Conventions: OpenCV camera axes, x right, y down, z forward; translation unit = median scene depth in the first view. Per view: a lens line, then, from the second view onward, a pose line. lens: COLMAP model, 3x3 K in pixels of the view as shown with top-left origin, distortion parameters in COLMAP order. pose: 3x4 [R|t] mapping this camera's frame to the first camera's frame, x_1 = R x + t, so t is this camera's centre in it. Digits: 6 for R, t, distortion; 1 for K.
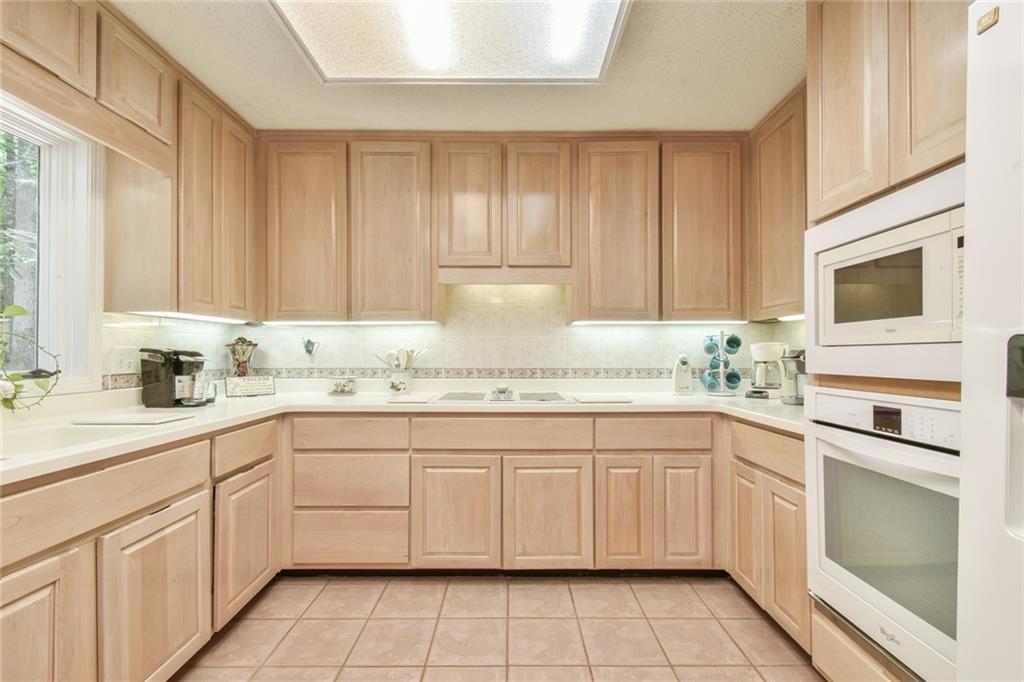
lens RADIAL K [[456.5, 0, 510.7], [0, 456.5, 348.7], [0, 0, 1]] dist [0.002124, 0.000426]
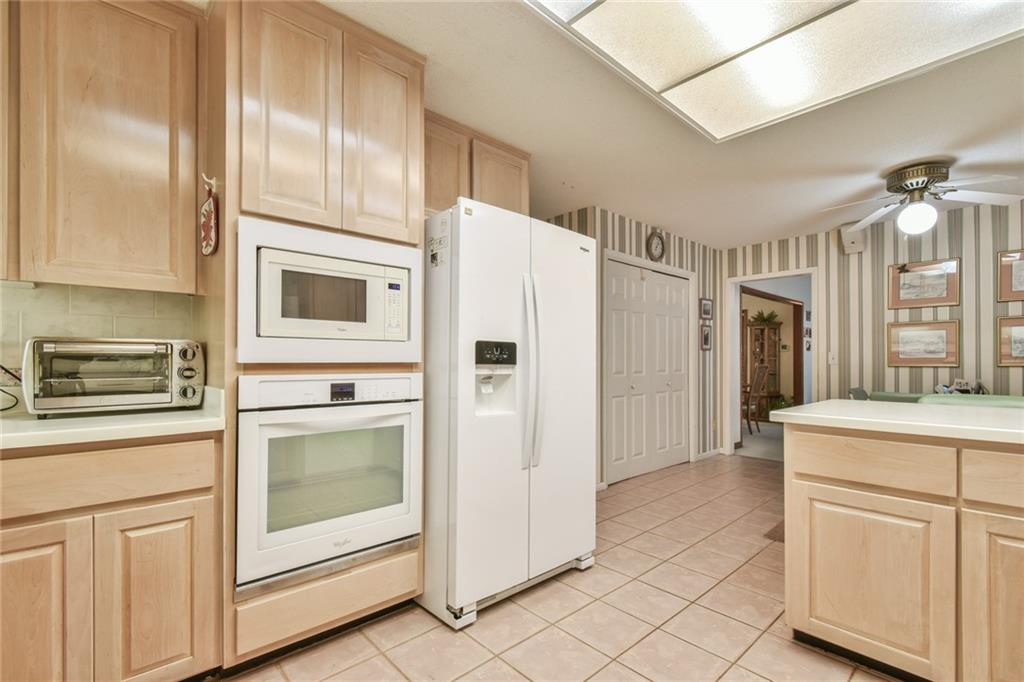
lens RADIAL K [[458.3, 0, 512.4], [0, 458.3, 361.1], [0, 0, 1]] dist [0.000122, 0.000035]
pose [[-0.670246, 0.003132, 0.742132, -0.372540], [-0.009319, 0.999877, -0.012636, 0.045331], [-0.742080, -0.015385, -0.670134, 0.986995]]
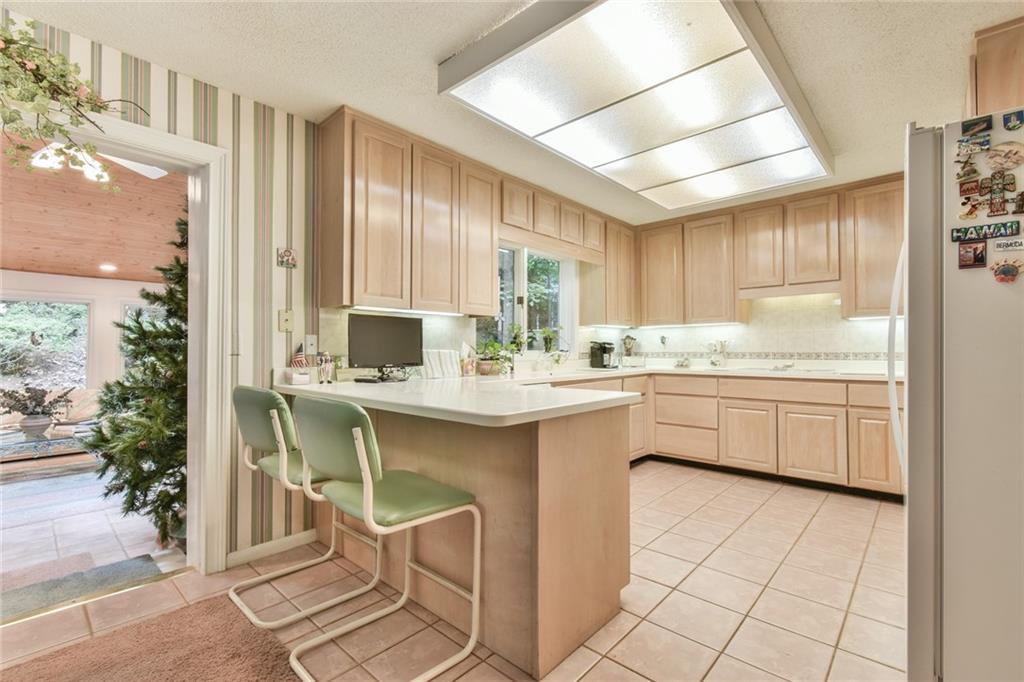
lens RADIAL K [[456.5, 0, 510.7], [0, 456.5, 348.7], [0, 0, 1]] dist [0.002124, 0.000426]
pose [[0.733890, -0.005035, -0.679249, 0.389724], [0.010461, 0.999938, 0.003890, 0.020107], [0.679187, -0.009961, 0.733897, -0.834368]]
